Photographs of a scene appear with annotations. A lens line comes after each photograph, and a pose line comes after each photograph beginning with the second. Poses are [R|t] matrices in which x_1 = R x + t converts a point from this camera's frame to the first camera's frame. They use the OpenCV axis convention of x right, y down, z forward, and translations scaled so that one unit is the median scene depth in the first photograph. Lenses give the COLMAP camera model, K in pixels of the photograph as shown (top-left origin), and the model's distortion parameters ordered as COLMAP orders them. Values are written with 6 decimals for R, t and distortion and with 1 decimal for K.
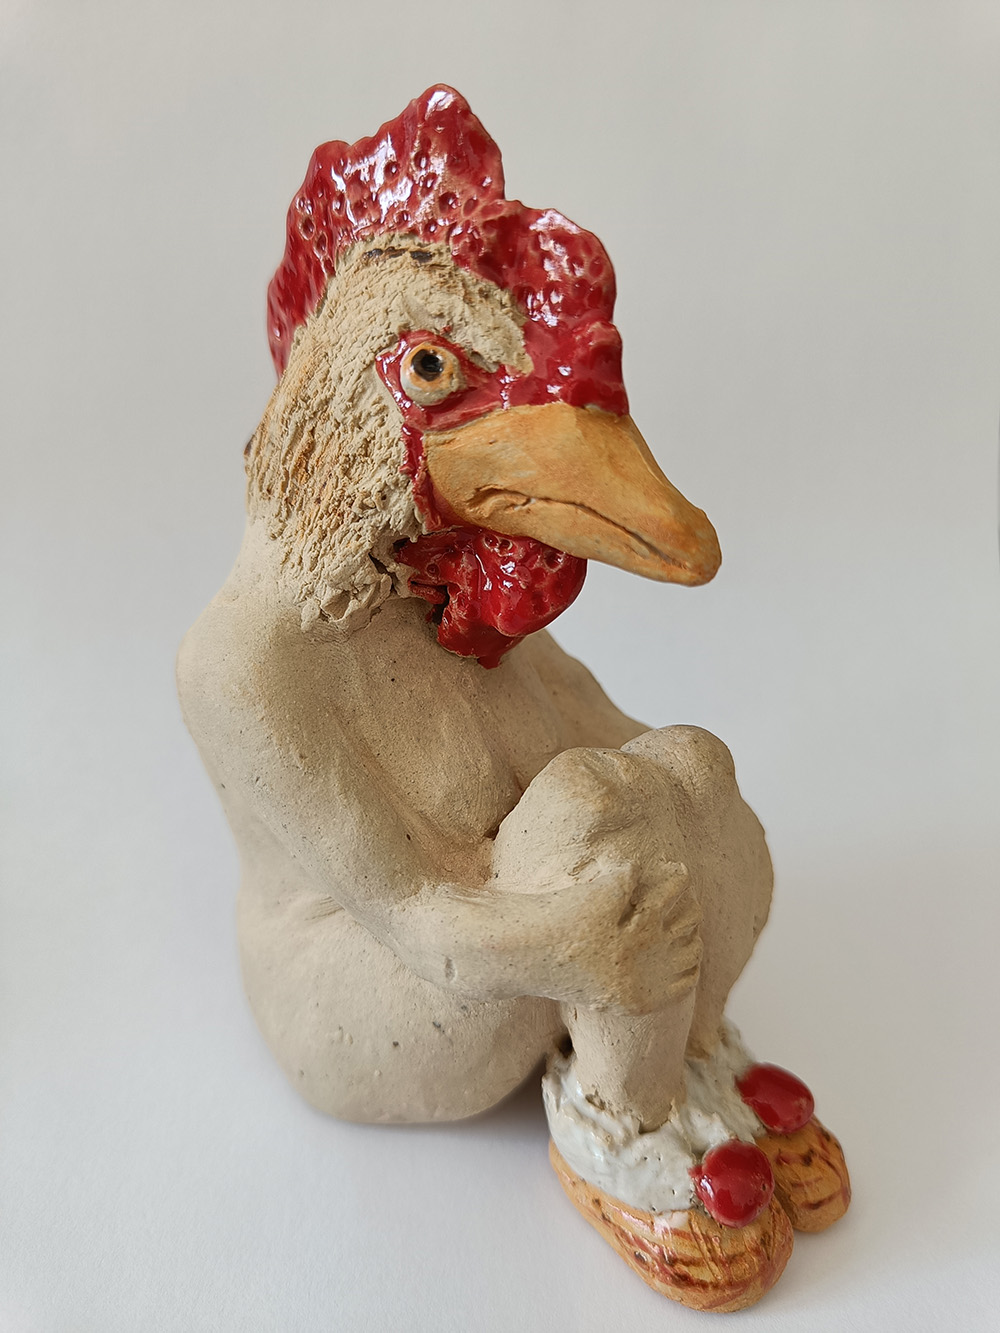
lens RADIAL K [[996.9, 0, 505.2], [0, 996.9, 677.1], [0, 0, 1]] dist [-0.050675, -0.001512]
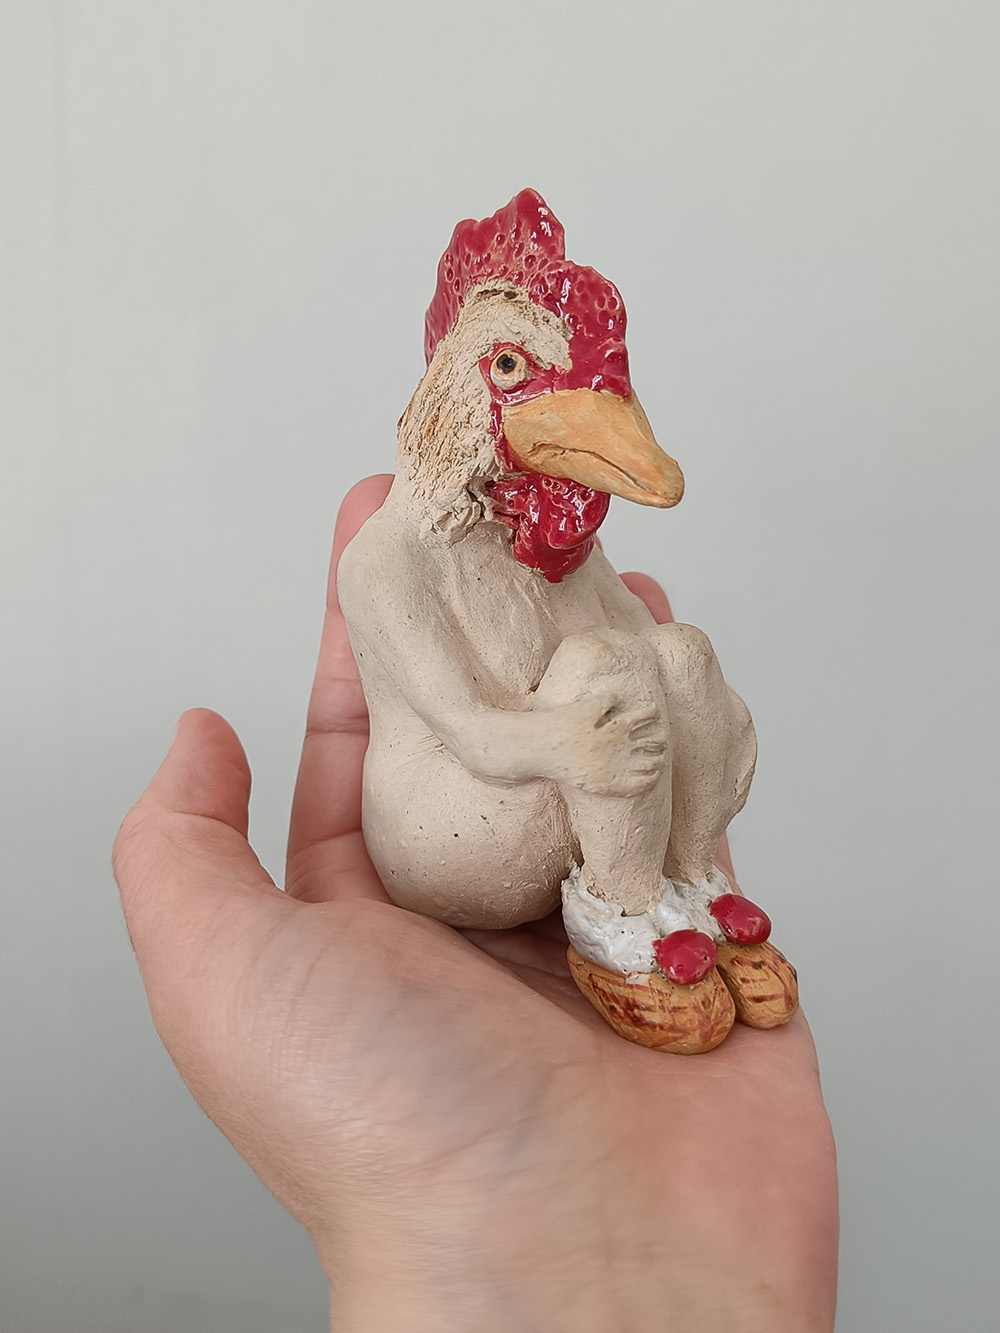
lens RADIAL K [[1247.4, 0, 485.7], [0, 1247.4, 654.8], [0, 0, 1]] dist [-0.033566, 0.000000]
pose [[0.971052, 0.066976, -0.229286, 0.345191], [-0.091156, 0.991147, -0.096535, 0.309211], [0.220791, 0.114641, 0.968560, -0.795483]]
